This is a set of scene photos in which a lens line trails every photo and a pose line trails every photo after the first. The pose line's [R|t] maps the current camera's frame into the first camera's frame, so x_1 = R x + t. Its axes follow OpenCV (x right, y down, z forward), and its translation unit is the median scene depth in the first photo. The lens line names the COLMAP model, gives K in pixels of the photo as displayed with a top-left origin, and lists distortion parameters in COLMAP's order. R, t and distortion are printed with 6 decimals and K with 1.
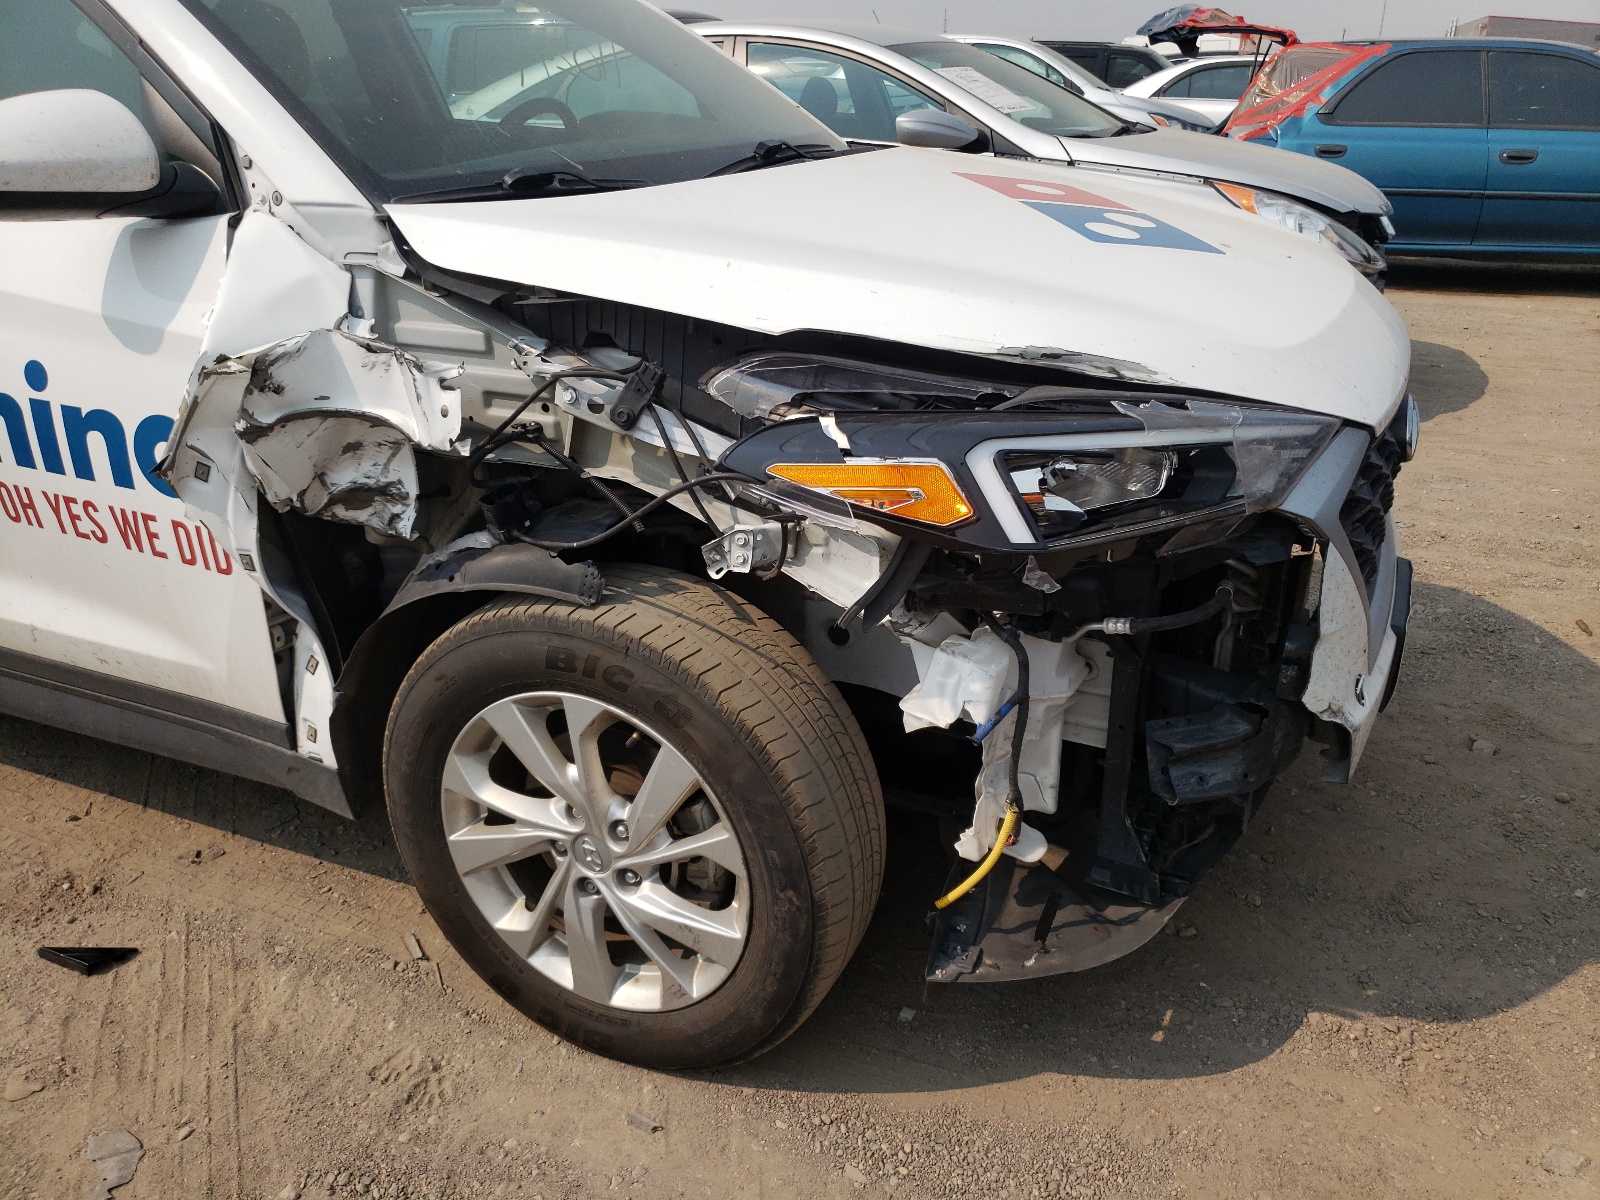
lens RADIAL K [[1125.8, 0, 800.0], [0, 1125.8, 600.0], [0, 0, 1]] dist [-0.003700, 0.003480]
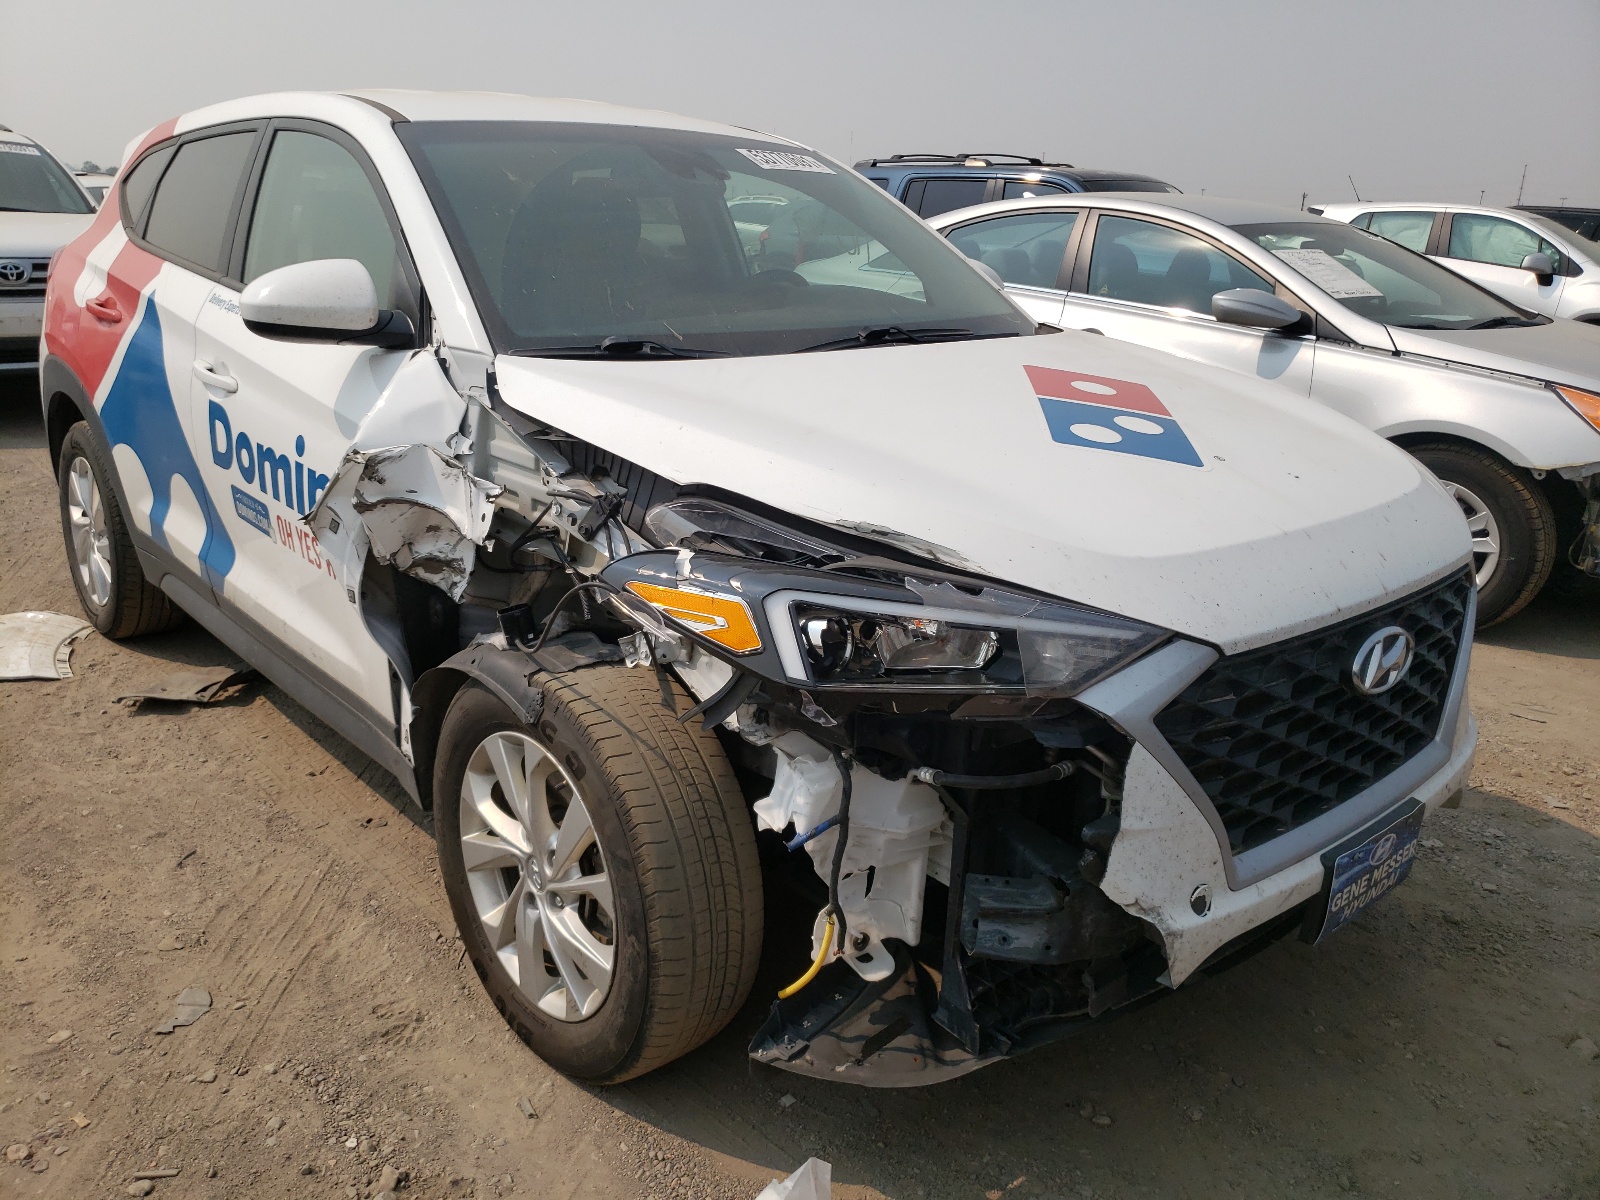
lens RADIAL K [[1118.2, 0, 800.0], [0, 1118.2, 600.0], [0, 0, 1]] dist [0.003072, -0.002439]
pose [[0.923761, 0.164439, -0.345870, 0.475218], [-0.201356, 0.976764, -0.073400, -0.037328], [0.325764, 0.137447, 0.935407, -0.099998]]
